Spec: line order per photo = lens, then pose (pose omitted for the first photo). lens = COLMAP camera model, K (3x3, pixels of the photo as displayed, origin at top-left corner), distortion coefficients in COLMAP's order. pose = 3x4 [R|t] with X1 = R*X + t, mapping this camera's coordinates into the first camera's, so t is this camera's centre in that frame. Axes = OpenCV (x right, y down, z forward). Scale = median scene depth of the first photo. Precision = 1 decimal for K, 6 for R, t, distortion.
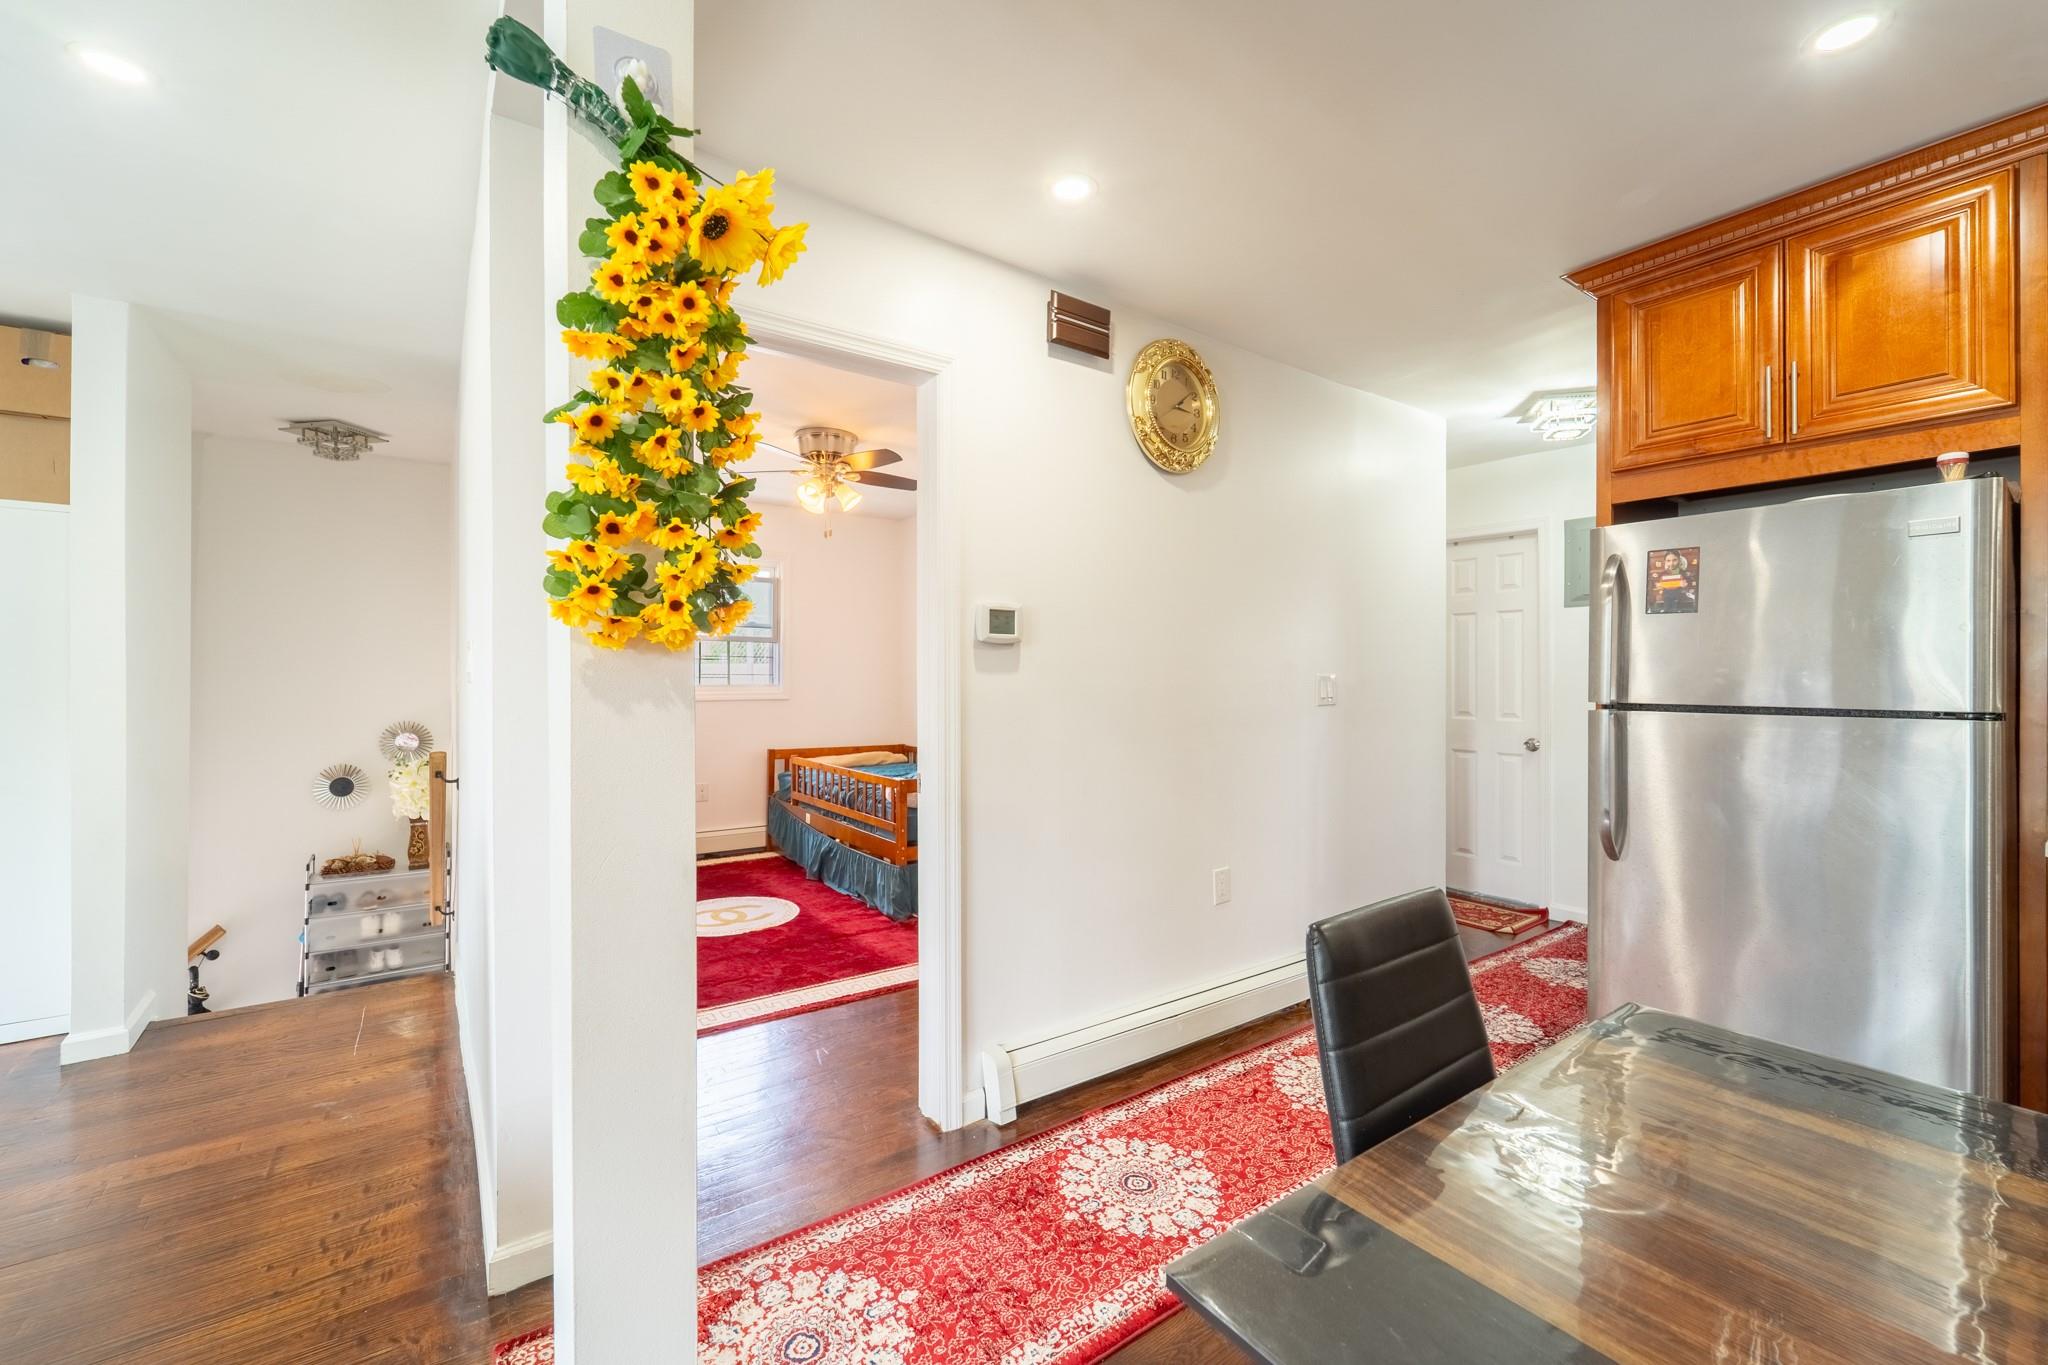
lens RADIAL K [[845.9, 0, 1022.9], [0, 845.9, 676.1], [0, 0, 1]] dist [0.002829, 0.000230]
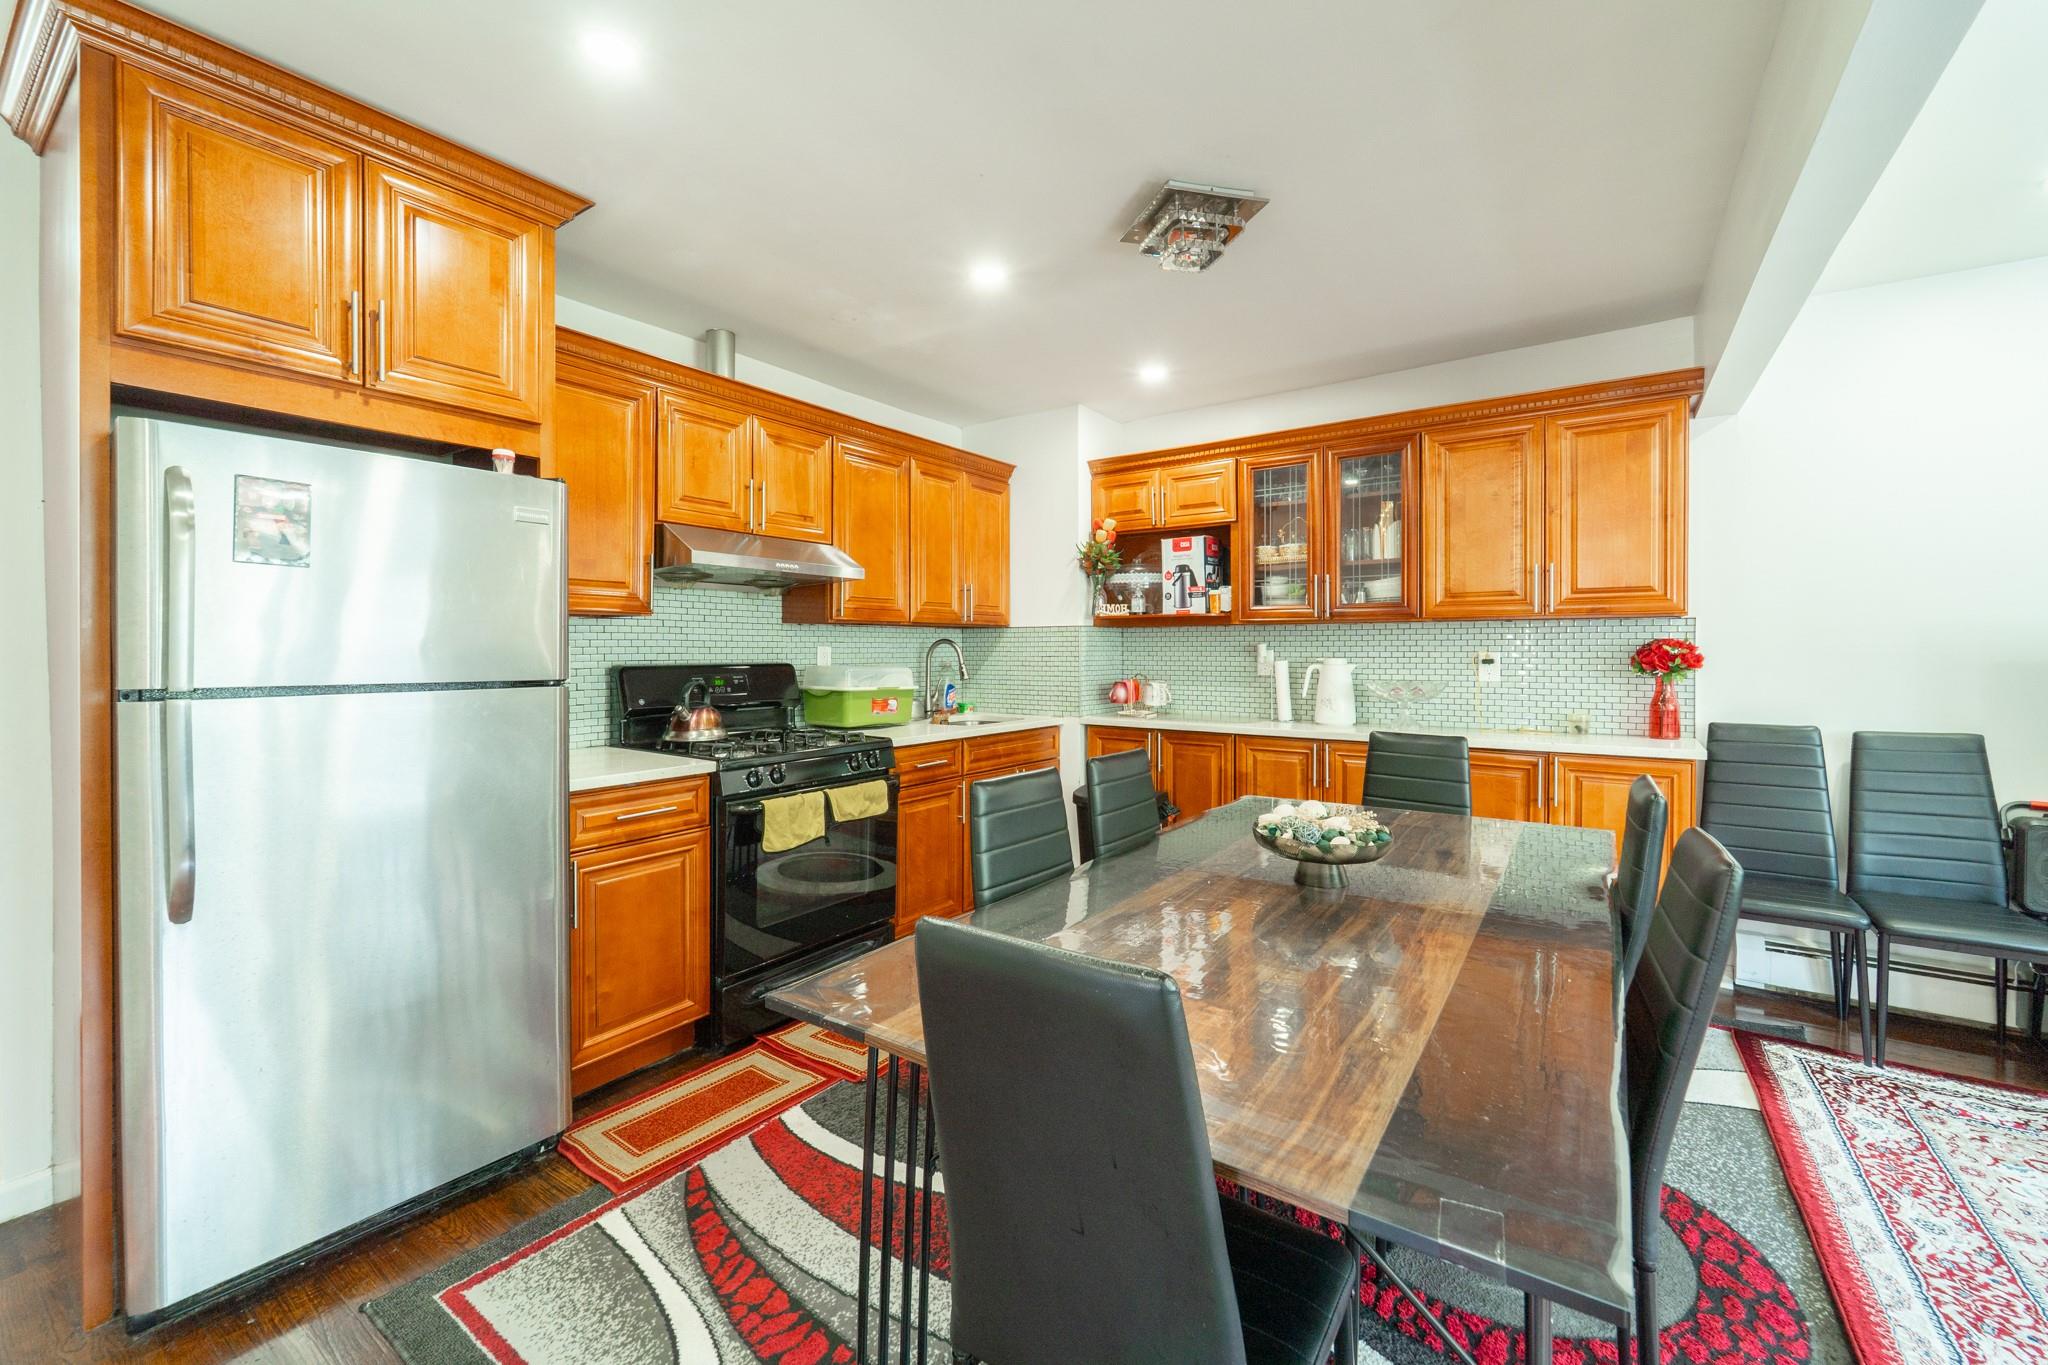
lens RADIAL K [[832.9, 0, 1028.9], [0, 832.9, 658.0], [0, 0, 1]] dist [0.002607, -0.000019]
pose [[-0.320204, -0.011689, 0.947276, -0.133173], [-0.002963, 0.999931, 0.011337, -0.001607], [-0.947344, 0.000824, -0.320217, 0.530539]]
